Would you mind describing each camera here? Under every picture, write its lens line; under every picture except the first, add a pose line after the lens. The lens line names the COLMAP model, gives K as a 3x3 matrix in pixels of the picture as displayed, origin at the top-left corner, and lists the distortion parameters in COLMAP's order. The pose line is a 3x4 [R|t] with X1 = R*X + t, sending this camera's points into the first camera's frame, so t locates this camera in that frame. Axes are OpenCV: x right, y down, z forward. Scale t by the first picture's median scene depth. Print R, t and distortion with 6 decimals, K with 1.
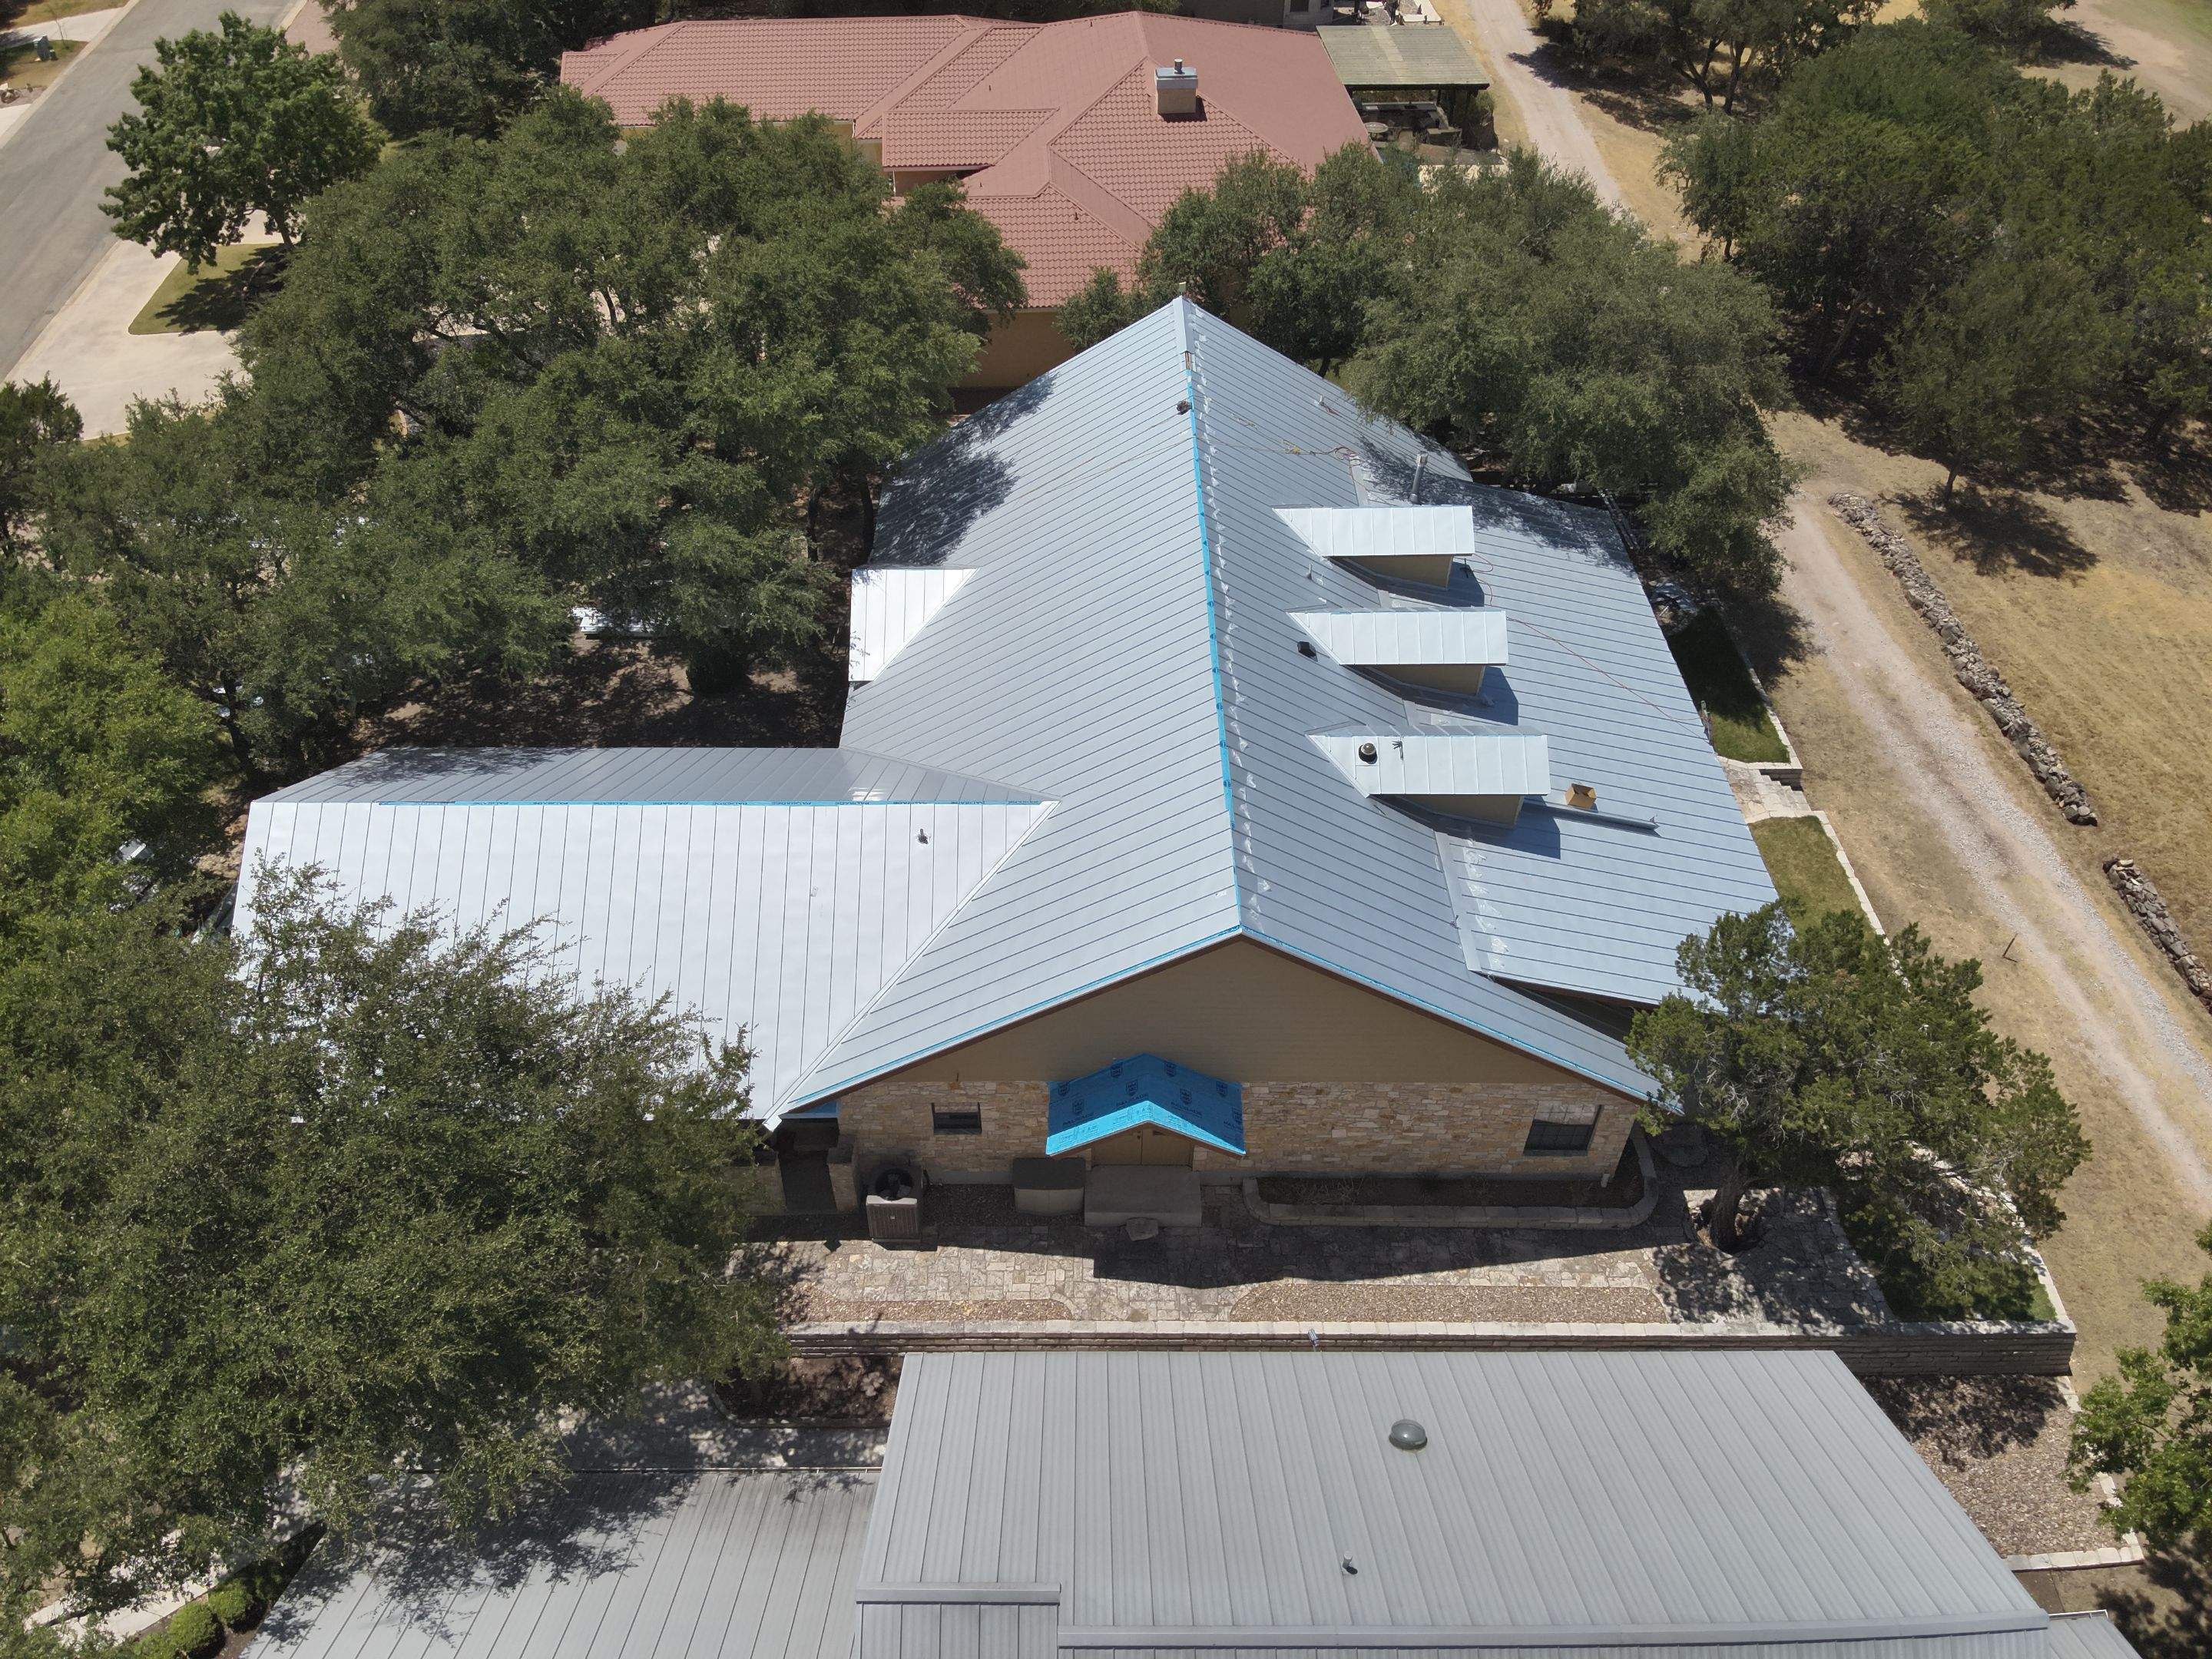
lens RADIAL K [[1600.9, 0, 1094.5], [0, 1600.9, 830.2], [0, 0, 1]] dist [0.064990, -0.146704]
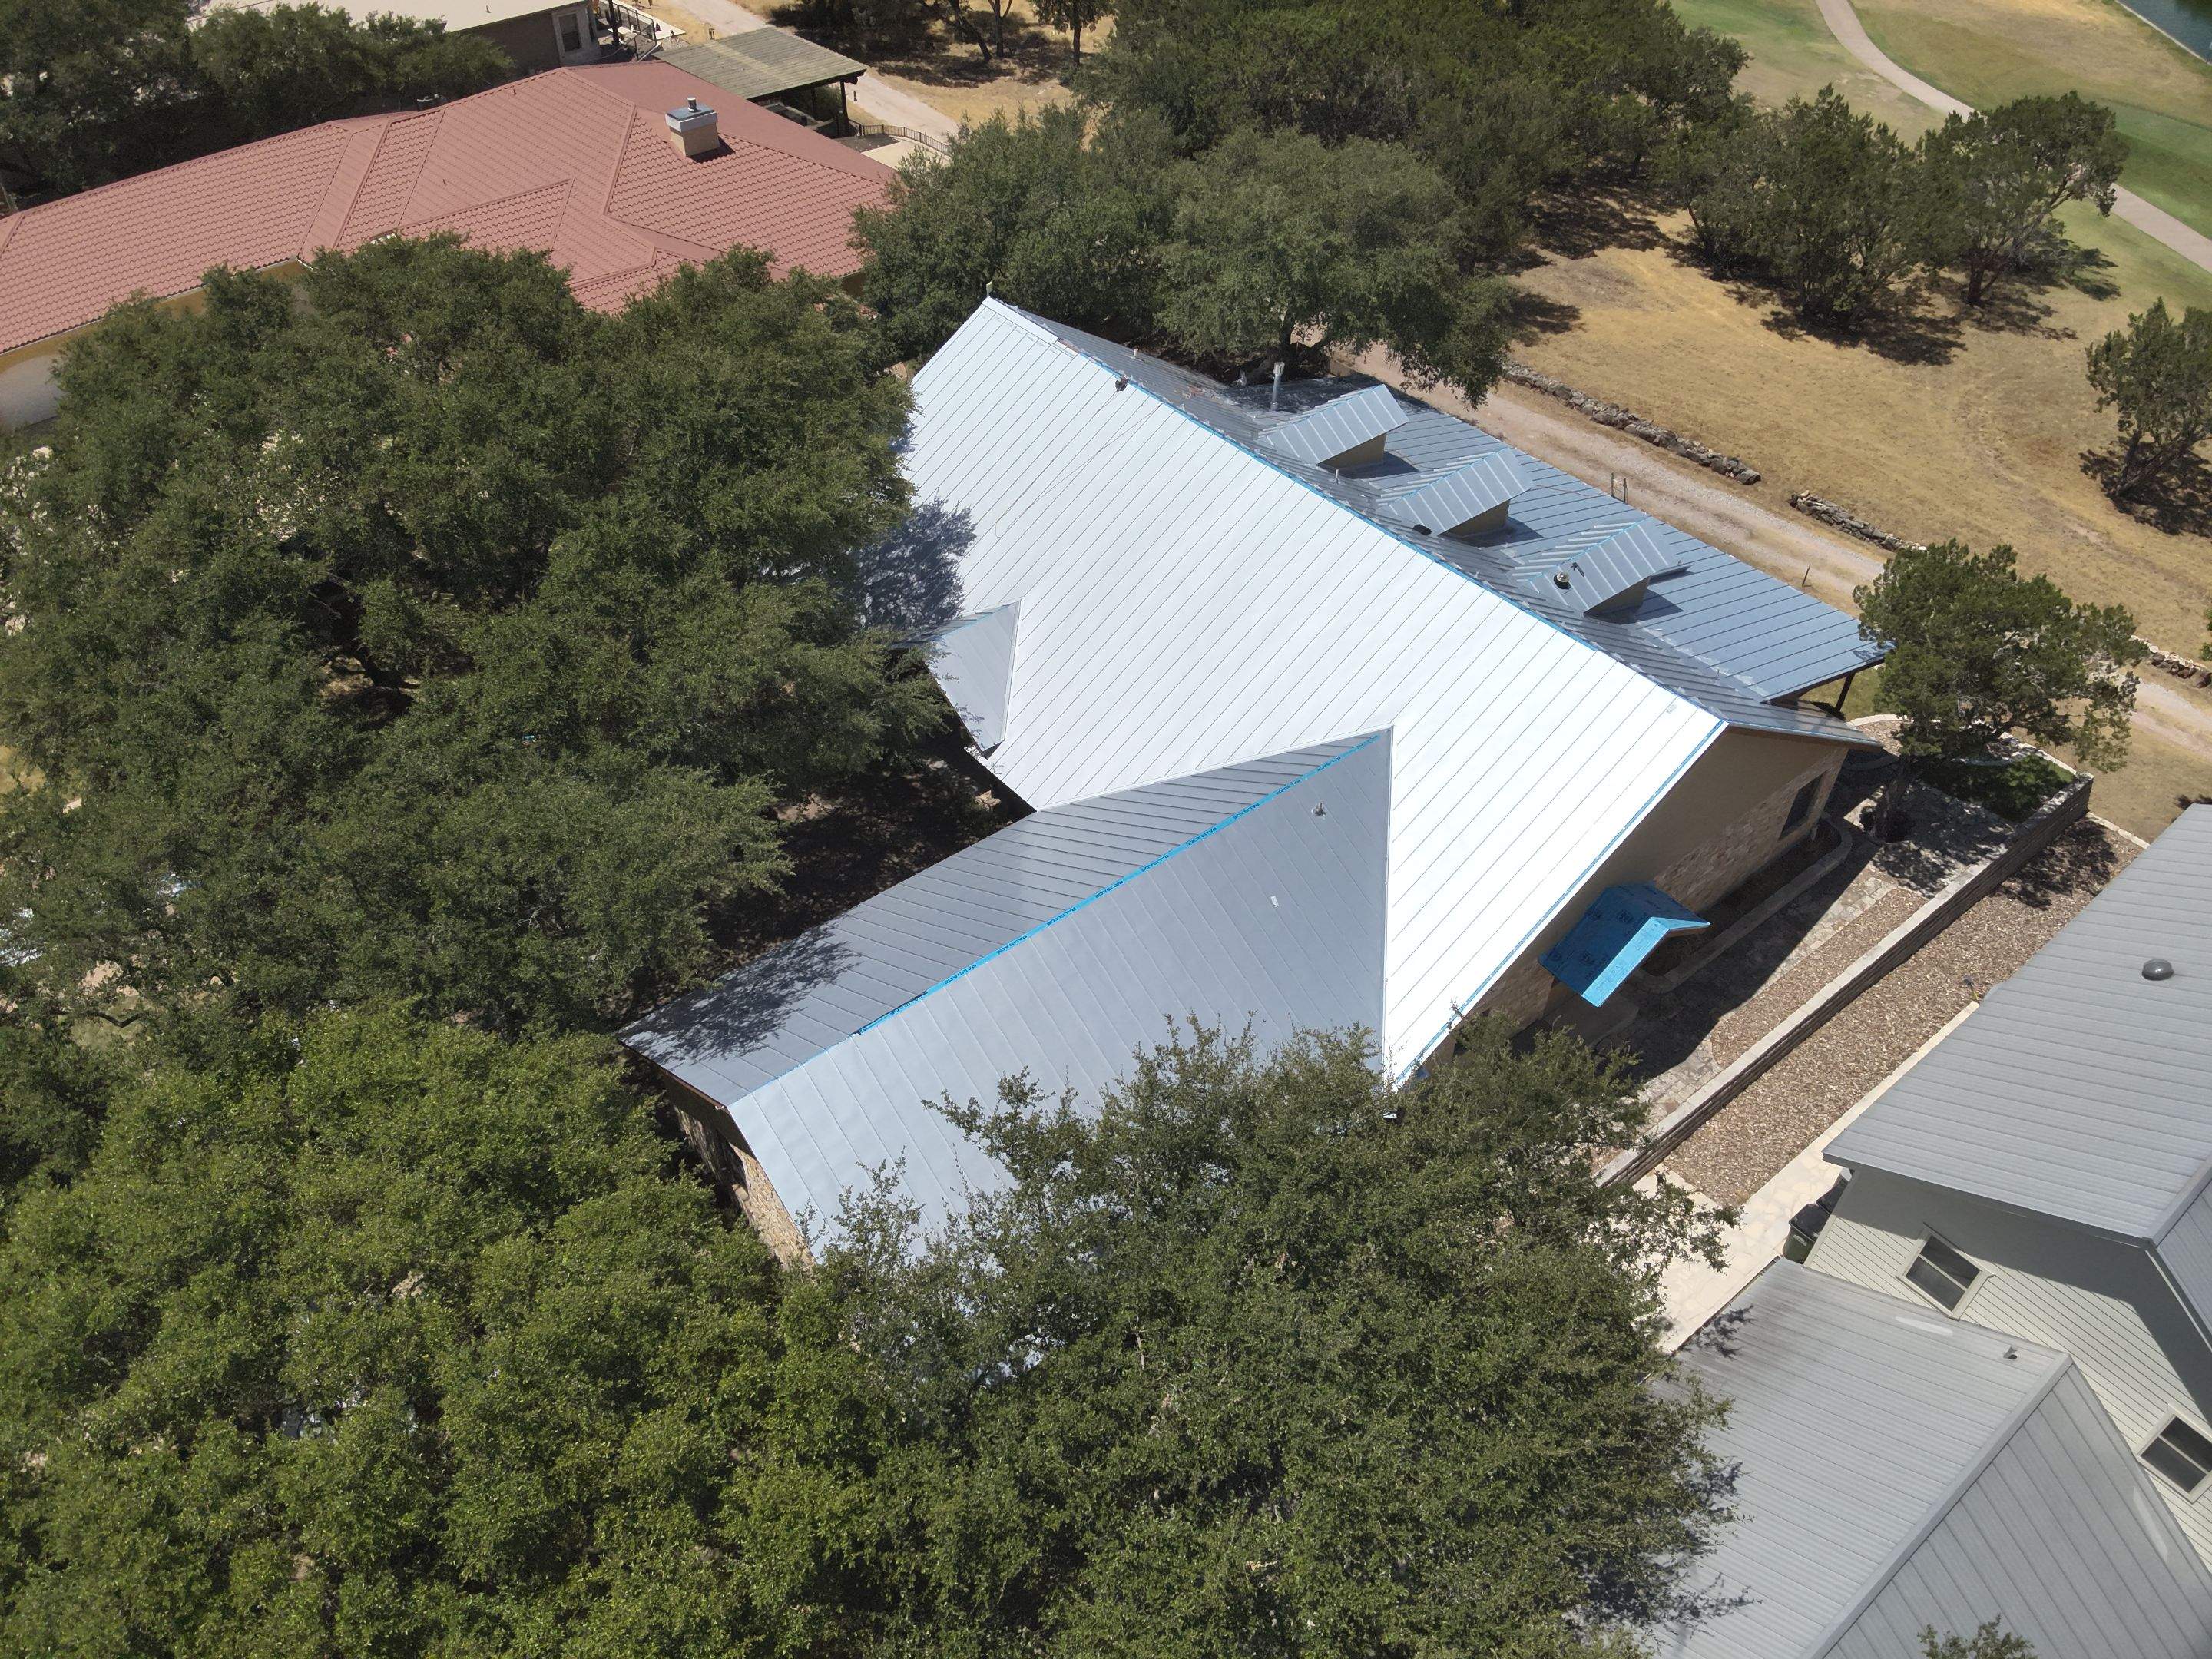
lens RADIAL K [[1600.9, 0, 1082.4], [0, 1600.9, 832.2], [0, 0, 1]] dist [0.064990, -0.146704]
pose [[0.778303, -0.424004, 0.463103, -0.557022], [0.425455, 0.898553, 0.107660, -0.126219], [-0.461771, 0.113237, 0.879741, 0.134357]]
